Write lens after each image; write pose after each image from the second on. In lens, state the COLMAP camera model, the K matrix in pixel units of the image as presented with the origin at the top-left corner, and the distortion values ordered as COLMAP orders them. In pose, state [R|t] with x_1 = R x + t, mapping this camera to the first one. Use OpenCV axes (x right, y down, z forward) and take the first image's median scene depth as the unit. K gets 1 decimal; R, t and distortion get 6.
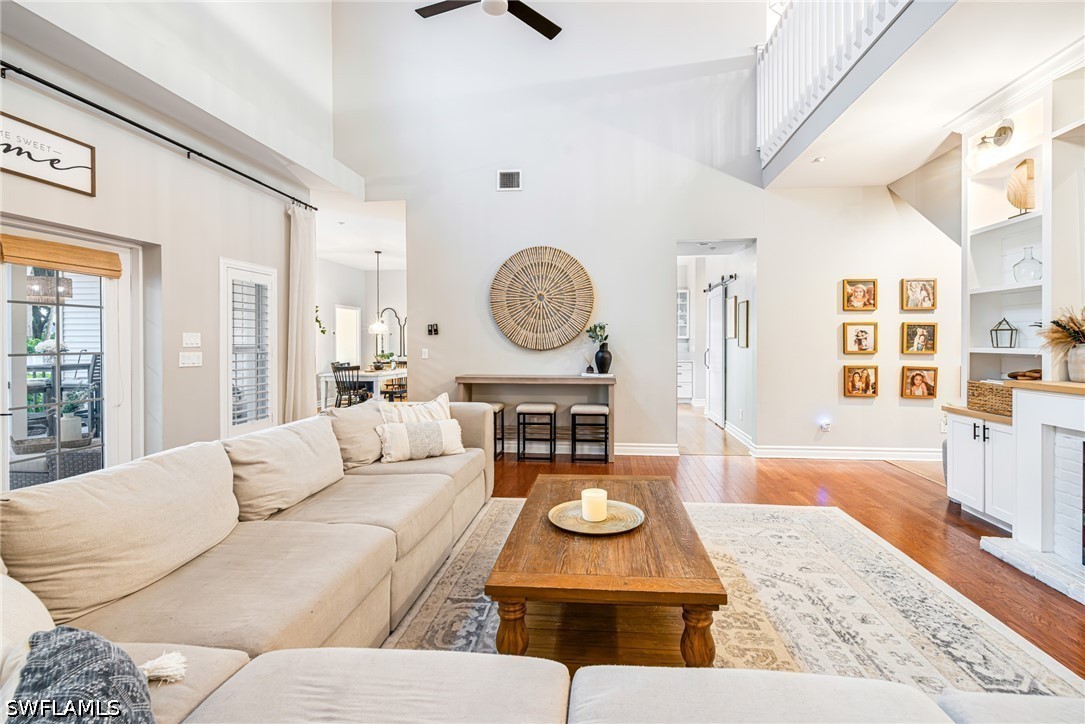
lens RADIAL K [[475.1, 0, 561.1], [0, 475.1, 349.6], [0, 0, 1]] dist [-0.000458, -0.000503]
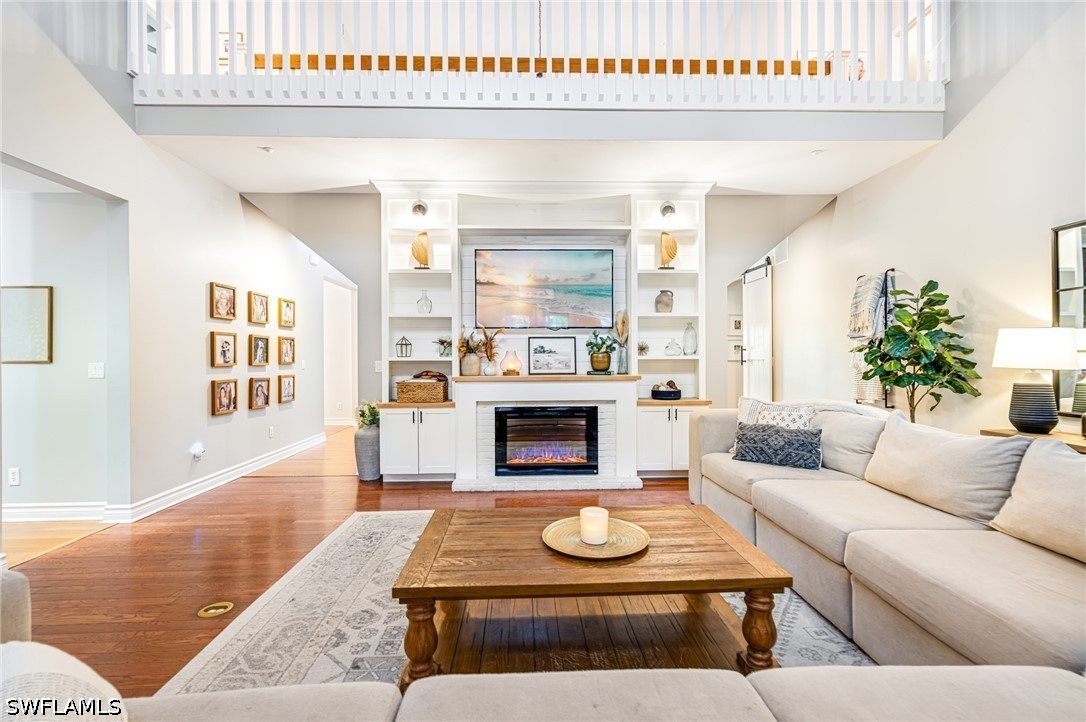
lens RADIAL K [[471.9, 0, 543.0], [0, 471.9, 361.0], [0, 0, 1]] dist [-0.001512, -0.000210]
pose [[-0.131333, -0.008000, 0.991306, -0.350615], [0.020523, 0.999731, 0.010787, 0.000634], [-0.991126, 0.021761, -0.131134, 0.520828]]
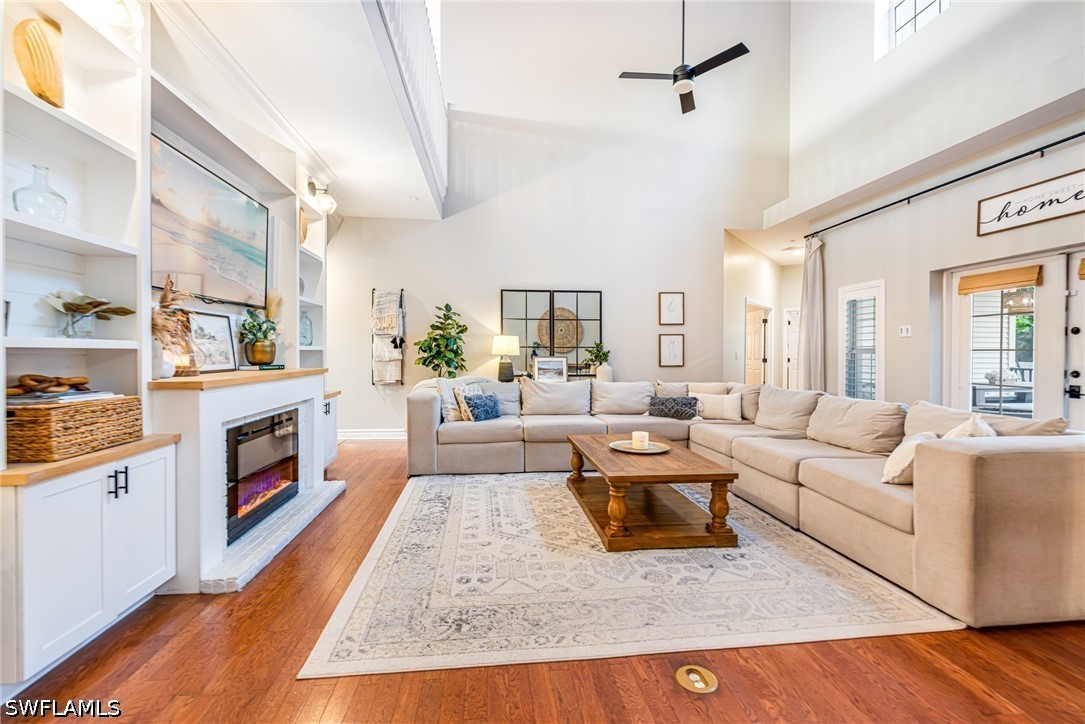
lens RADIAL K [[476.8, 0, 542.5], [0, 476.8, 362.0], [0, 0, 1]] dist [0.001574, 0.000290]
pose [[-0.976462, 0.004310, -0.215646, 0.320347], [-0.003438, 0.999362, 0.035540, 0.001987], [0.215661, 0.035445, -0.975825, 1.079647]]
